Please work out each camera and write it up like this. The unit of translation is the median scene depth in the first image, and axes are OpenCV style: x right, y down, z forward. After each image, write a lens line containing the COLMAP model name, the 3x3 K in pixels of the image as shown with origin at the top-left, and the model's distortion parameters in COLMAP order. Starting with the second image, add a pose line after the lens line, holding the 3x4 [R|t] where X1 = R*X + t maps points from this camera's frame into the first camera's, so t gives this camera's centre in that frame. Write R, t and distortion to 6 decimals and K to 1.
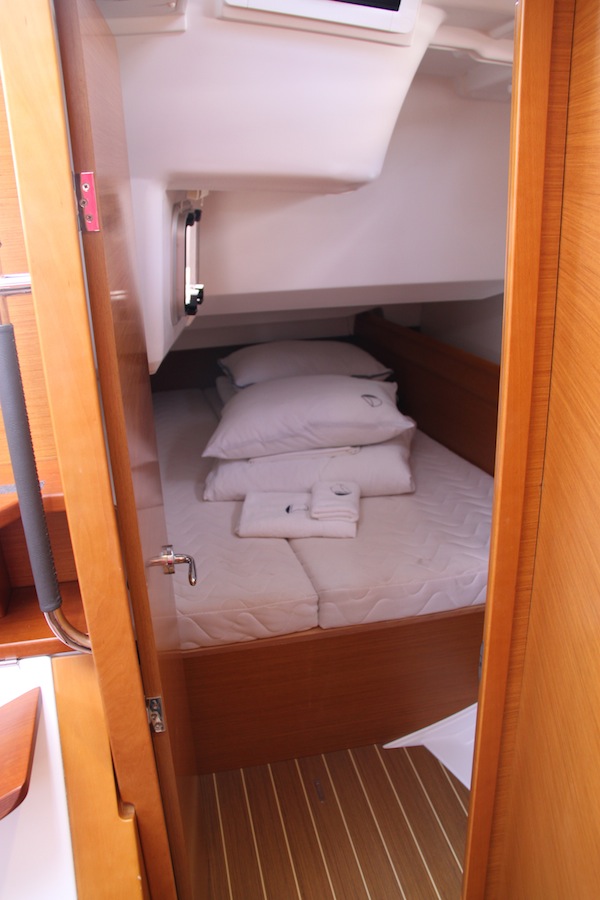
lens RADIAL K [[735.5, 0, 299.1], [0, 735.5, 445.2], [0, 0, 1]] dist [-0.113714, 0.002667]
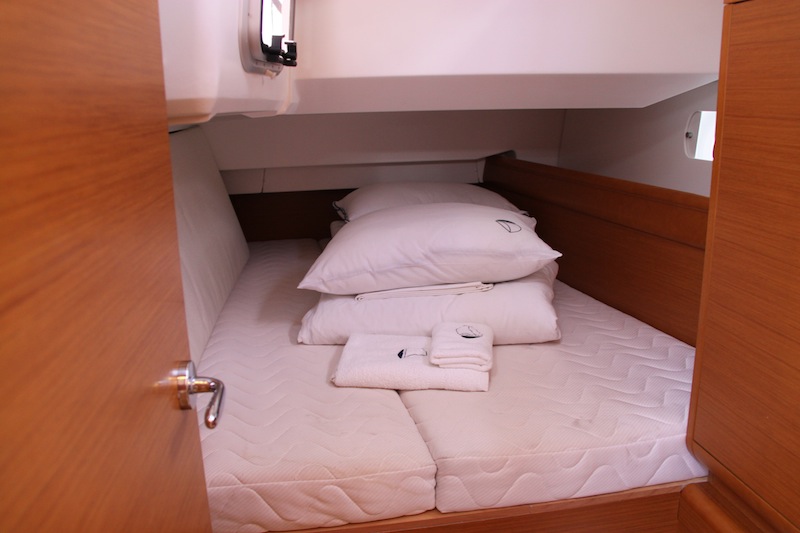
lens RADIAL K [[660.9, 0, 399.3], [0, 660.9, 267.5], [0, 0, 1]] dist [-0.156797, 0.104436]
pose [[0.998865, 0.027472, -0.038899, 0.008349], [-0.031378, 0.994117, -0.103665, 0.071658], [0.035823, 0.104768, 0.993851, 0.308659]]
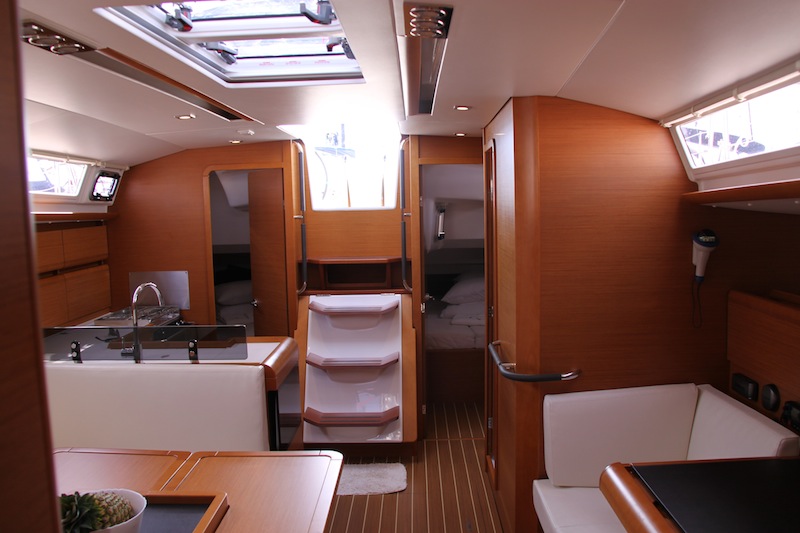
lens RADIAL K [[660.9, 0, 400.9], [0, 660.9, 271.7], [0, 0, 1]] dist [-0.156797, 0.104436]
pose [[0.974415, 0.041054, -0.220974, 0.273974], [-0.095177, 0.966041, -0.240220, 0.549969], [0.203608, 0.255106, 0.945233, -1.432095]]
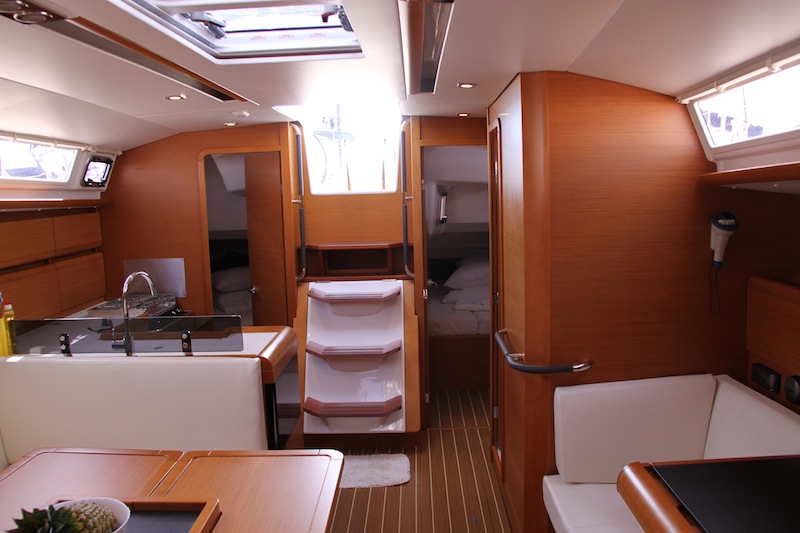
lens RADIAL K [[660.9, 0, 394.3], [0, 660.9, 269.0], [0, 0, 1]] dist [-0.156797, 0.104436]
pose [[0.972081, 0.039196, -0.231348, 0.259756], [-0.091394, 0.971332, -0.219457, 0.533035], [0.216114, 0.234474, 0.947796, -1.382907]]
